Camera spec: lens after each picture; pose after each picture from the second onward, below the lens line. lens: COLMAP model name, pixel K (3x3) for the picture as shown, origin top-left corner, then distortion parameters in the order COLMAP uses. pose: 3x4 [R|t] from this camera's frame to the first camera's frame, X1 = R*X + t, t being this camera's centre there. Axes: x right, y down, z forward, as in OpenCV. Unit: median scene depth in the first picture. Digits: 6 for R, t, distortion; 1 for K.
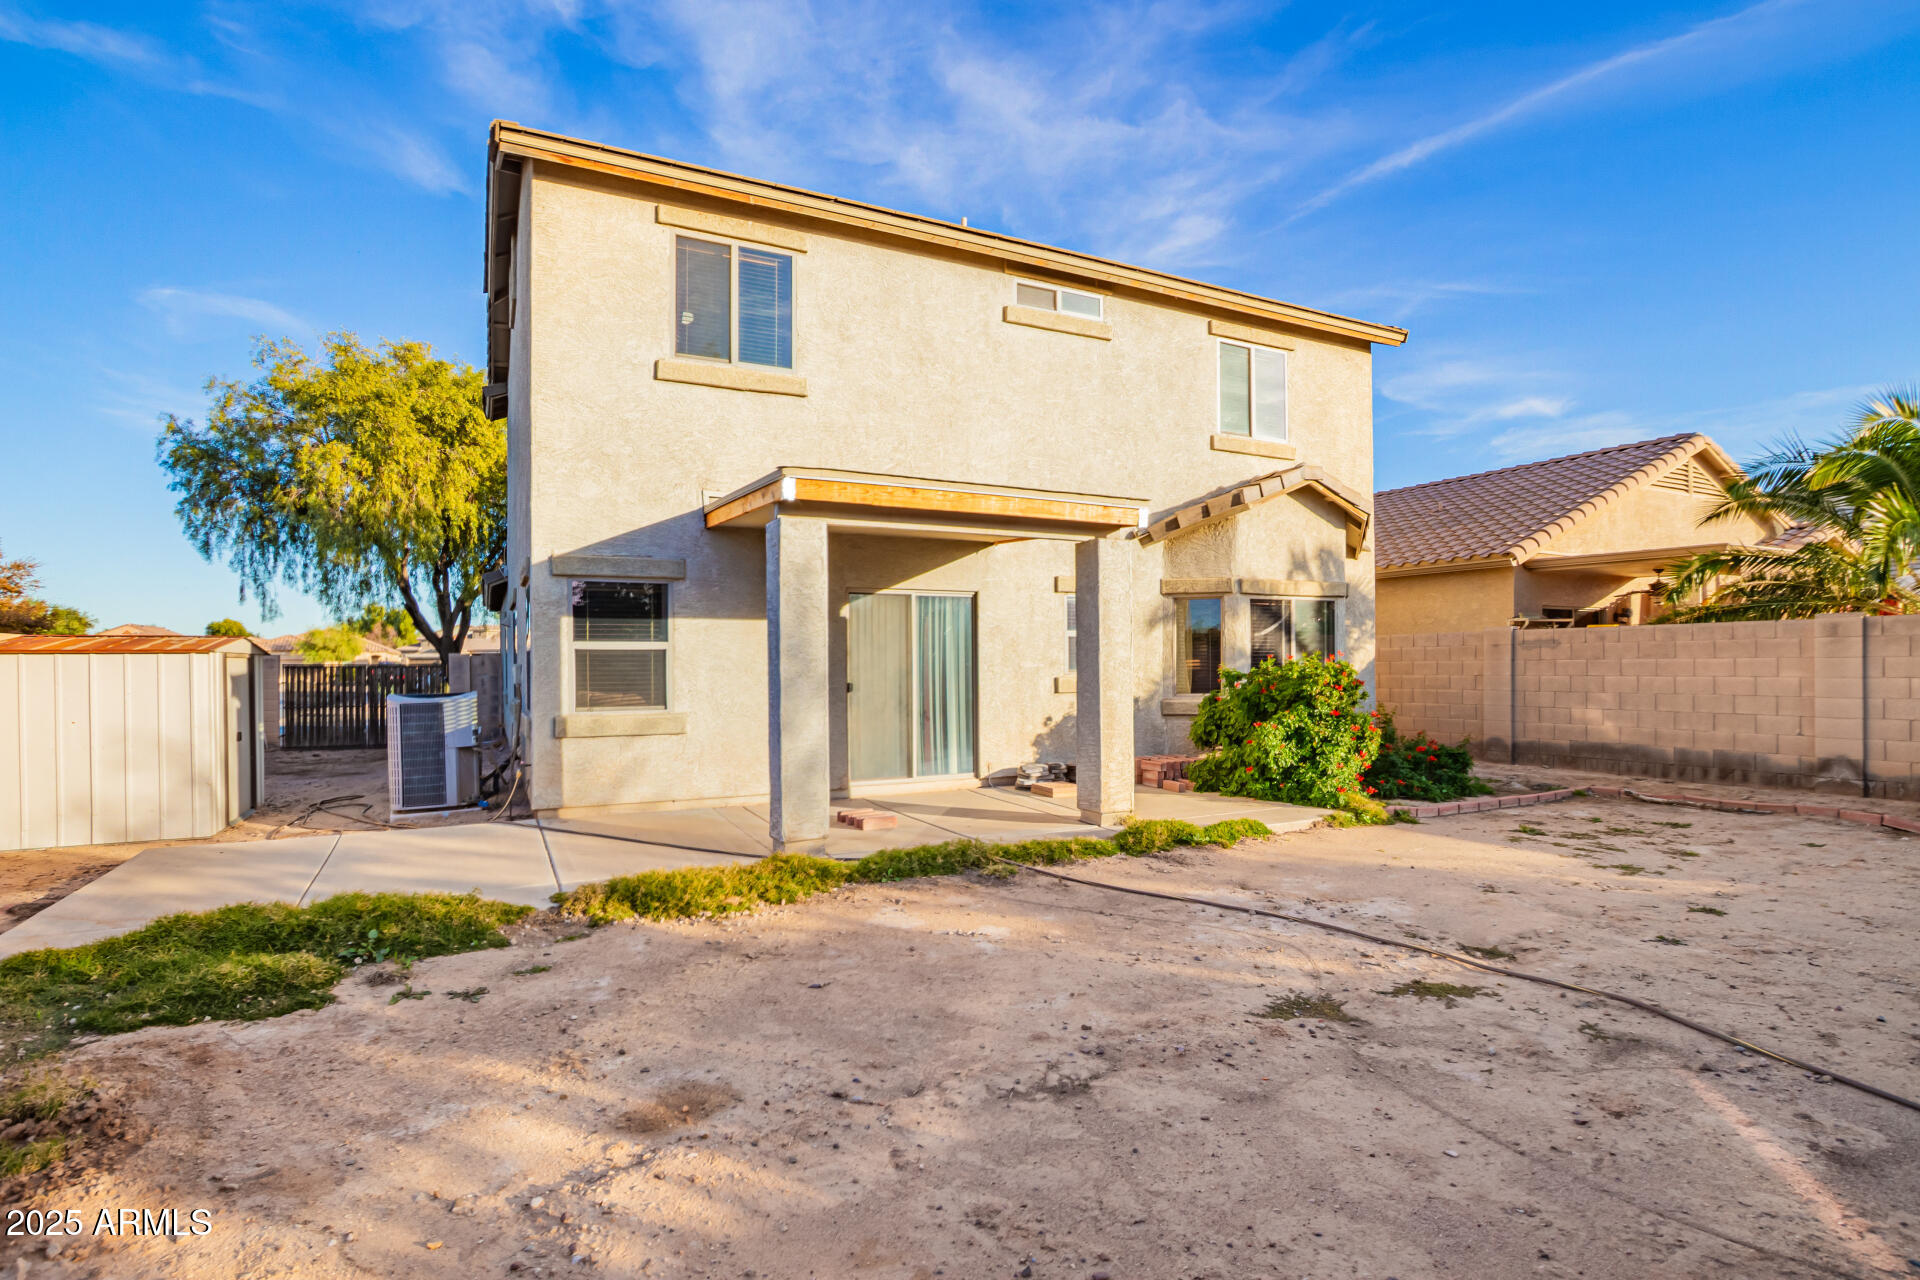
lens RADIAL K [[951.0, 0, 965.4], [0, 951.0, 657.4], [0, 0, 1]] dist [-0.022505, 0.001087]
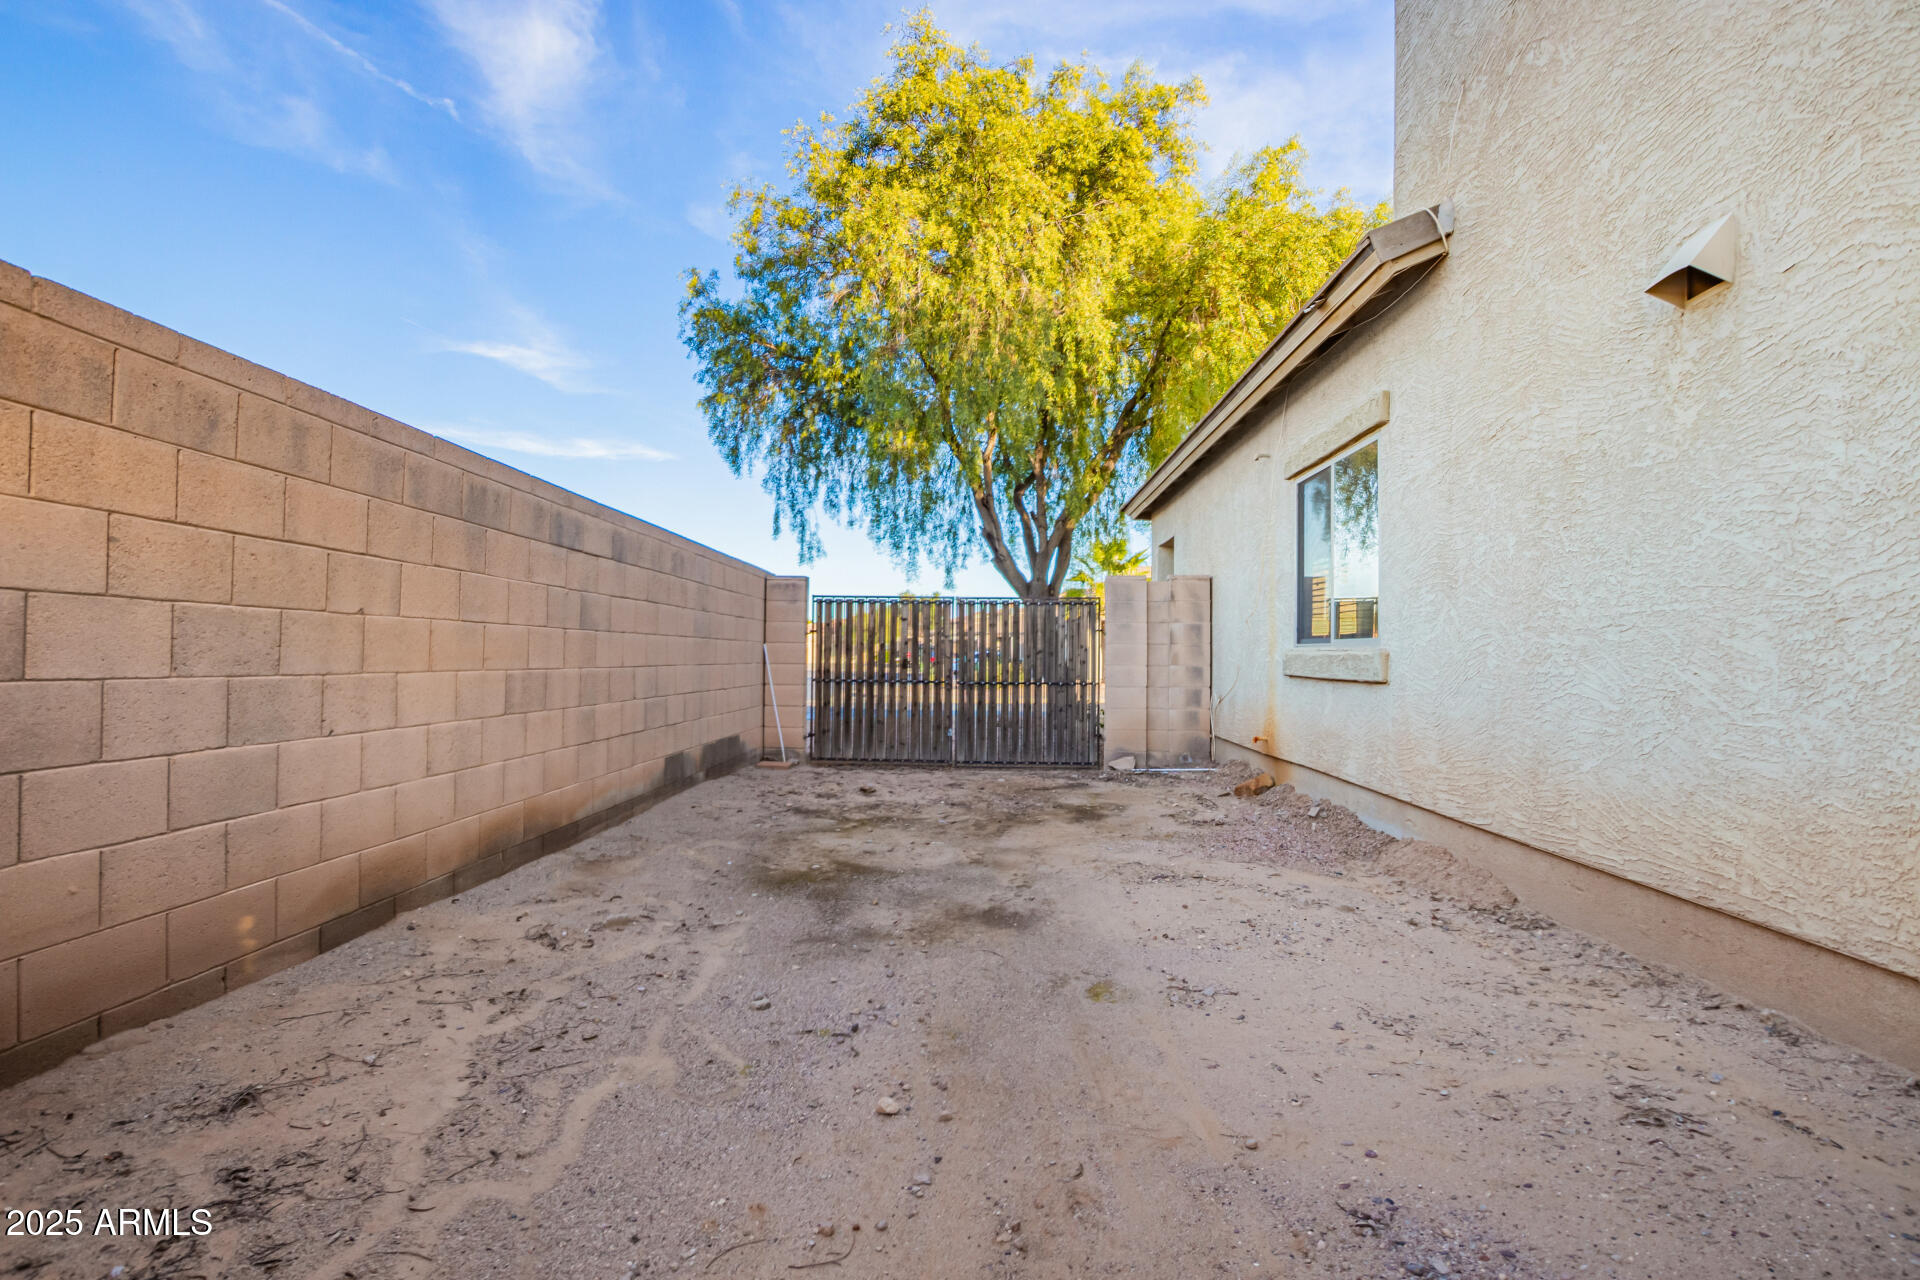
lens RADIAL K [[951.0, 0, 965.4], [0, 951.0, 657.4], [0, 0, 1]] dist [-0.022505, 0.001087]
pose [[0.880771, 0.016174, -0.473266, -0.295829], [-0.015725, 0.999864, 0.004906, 0.027596], [0.473282, 0.003121, 0.880906, 0.424920]]
